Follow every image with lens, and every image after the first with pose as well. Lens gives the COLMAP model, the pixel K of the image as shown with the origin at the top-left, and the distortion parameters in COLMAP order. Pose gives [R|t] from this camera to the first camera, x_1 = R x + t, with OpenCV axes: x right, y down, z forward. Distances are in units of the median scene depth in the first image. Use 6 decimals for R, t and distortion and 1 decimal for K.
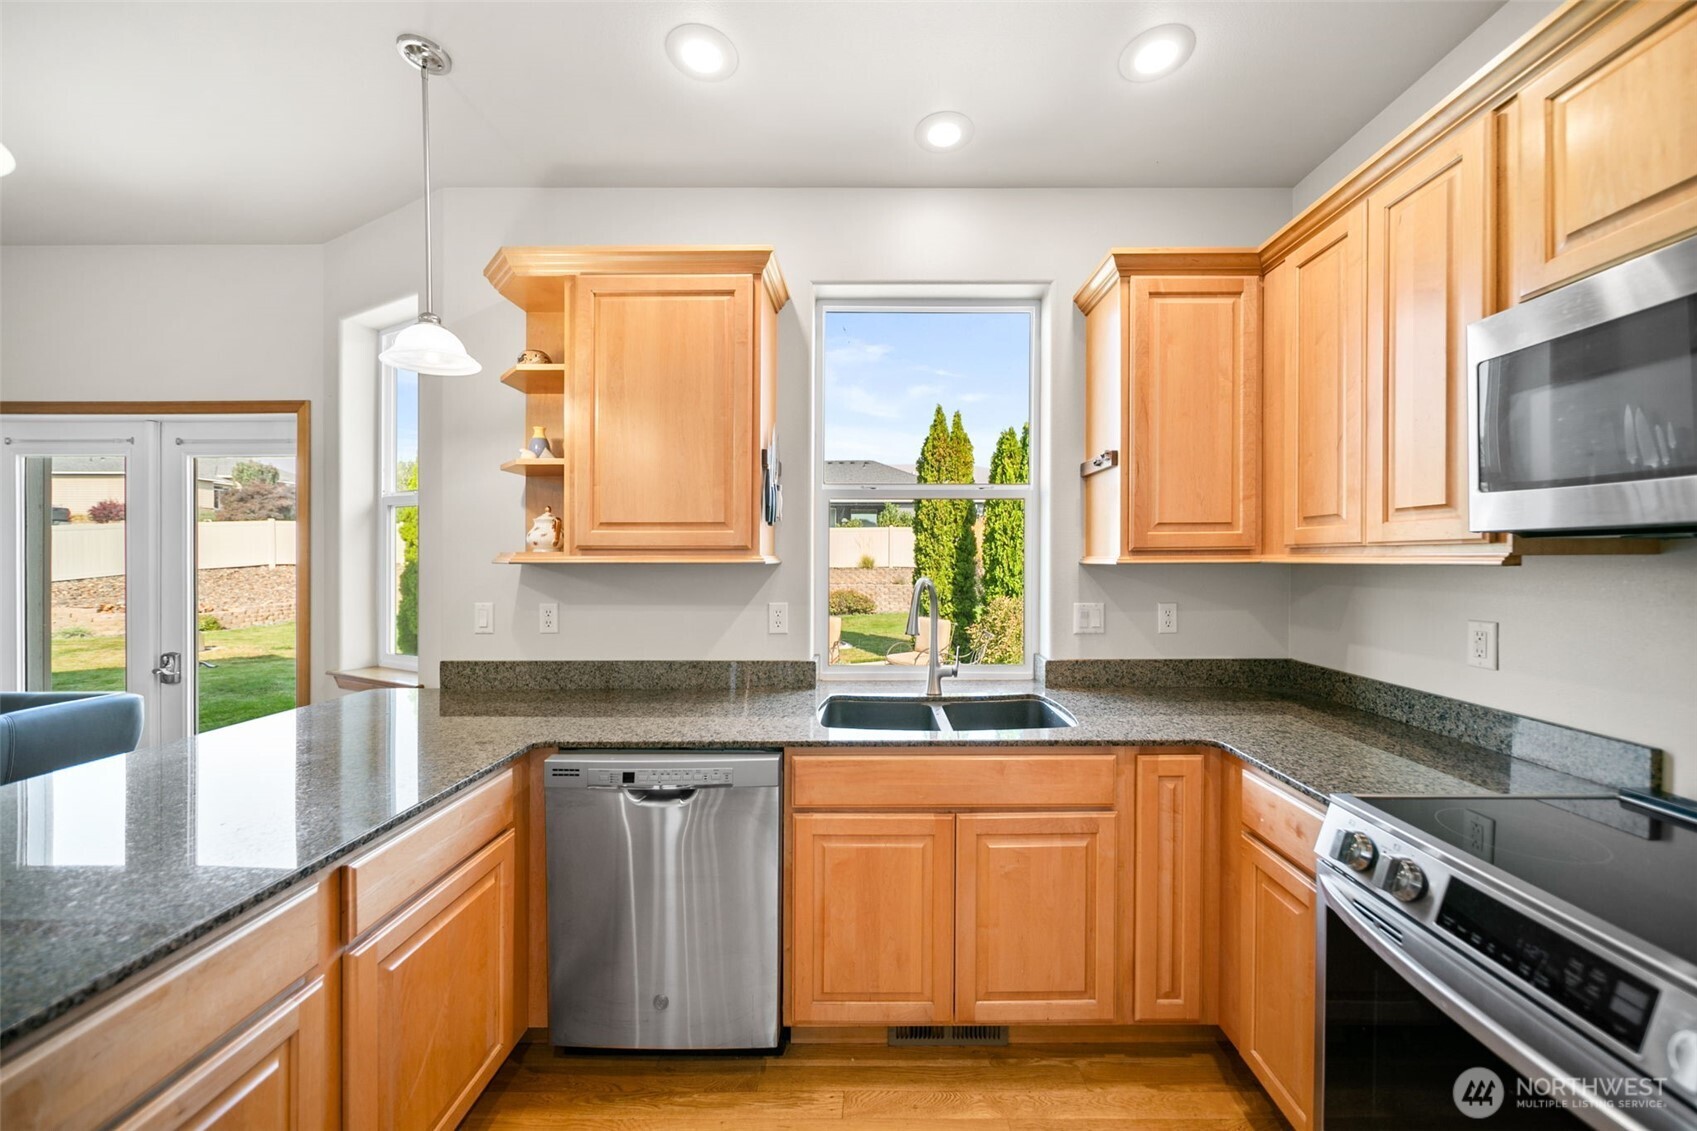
lens RADIAL K [[594.0, 0, 863.9], [0, 594.0, 560.4], [0, 0, 1]] dist [-0.002426, -0.000902]
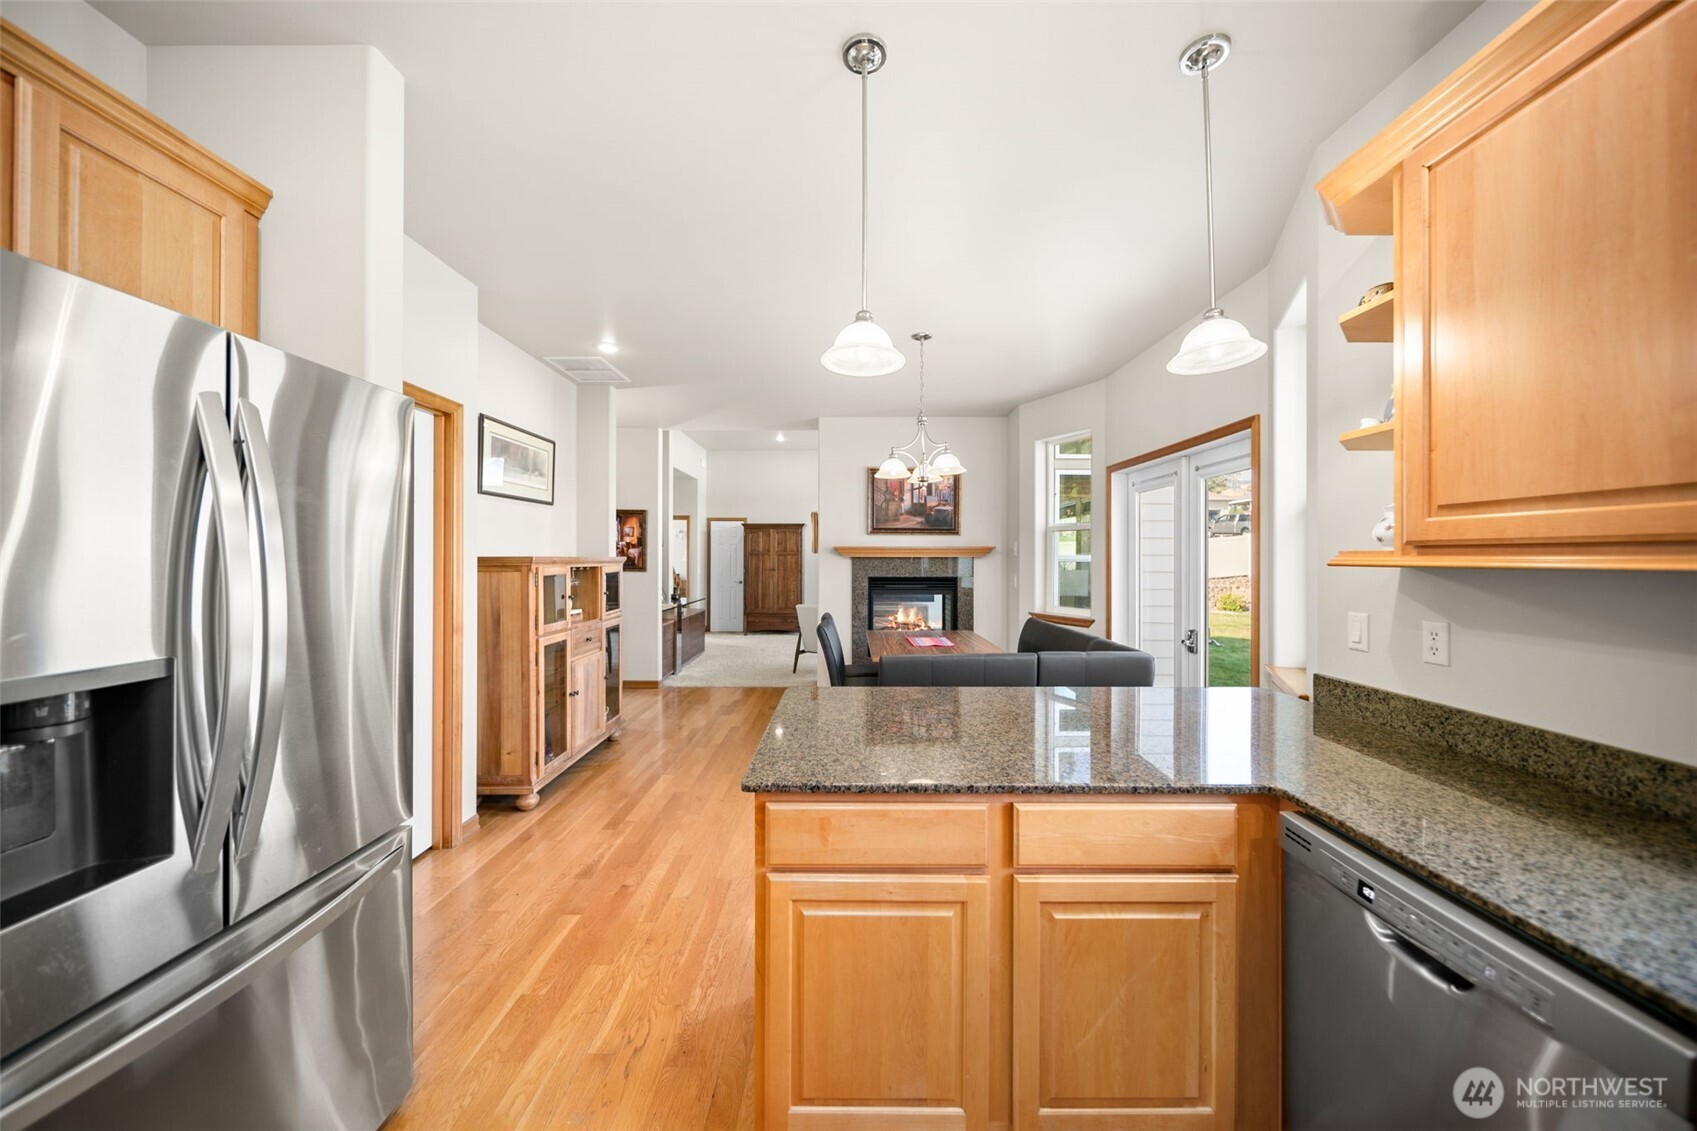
lens RADIAL K [[594.0, 0, 858.7], [0, 594.0, 552.7], [0, 0, 1]] dist [-0.002426, -0.000902]
pose [[0.019126, -0.006647, -0.999795, 0.200108], [-0.006587, 0.999955, -0.006774, -0.002757], [0.999795, 0.006715, 0.019081, 0.339261]]
